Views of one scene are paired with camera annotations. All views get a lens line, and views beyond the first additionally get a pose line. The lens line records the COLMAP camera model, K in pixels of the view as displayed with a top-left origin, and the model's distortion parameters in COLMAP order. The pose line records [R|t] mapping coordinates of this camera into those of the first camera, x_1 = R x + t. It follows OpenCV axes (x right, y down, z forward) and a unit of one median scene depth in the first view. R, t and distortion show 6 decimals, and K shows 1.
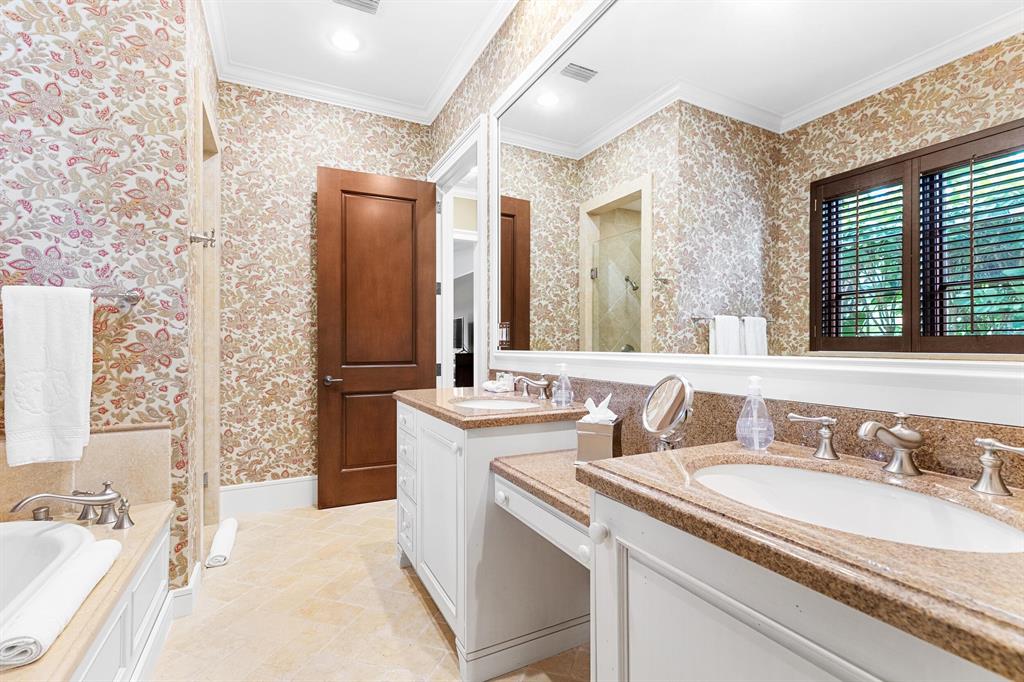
lens RADIAL K [[463.0, 0, 512.3], [0, 463.0, 341.3], [0, 0, 1]] dist [0.004775, 0.000370]
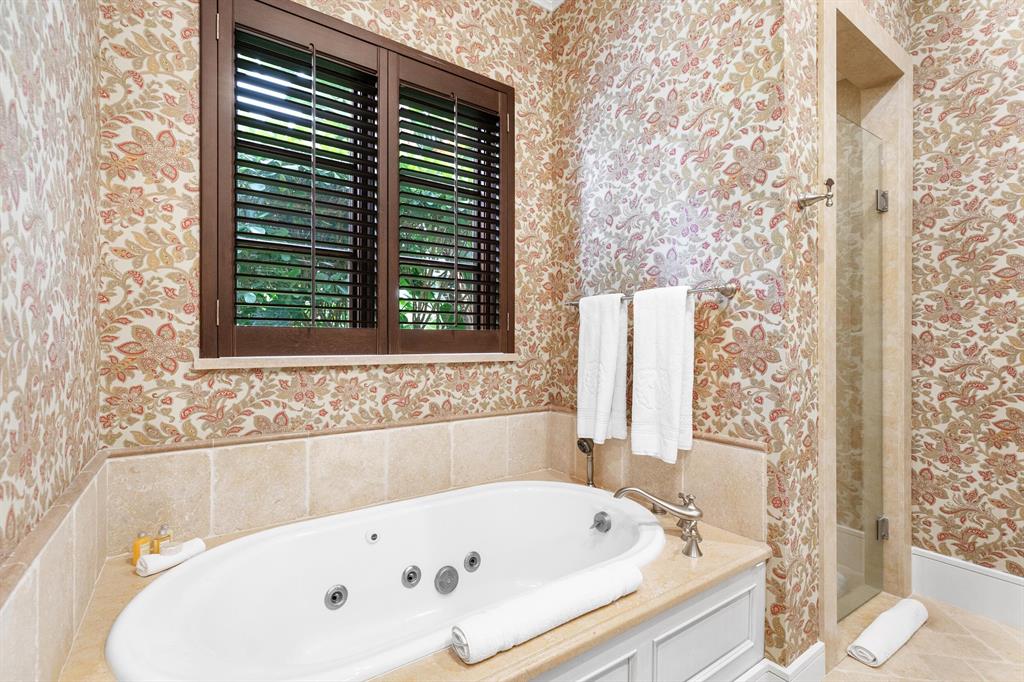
lens RADIAL K [[463.0, 0, 511.5], [0, 463.0, 341.7], [0, 0, 1]] dist [0.004775, 0.000370]
pose [[0.136607, 0.001869, -0.990624, -0.018586], [0.001841, 0.999996, 0.002140, -0.001102], [0.990624, -0.002116, 0.136603, 0.467362]]
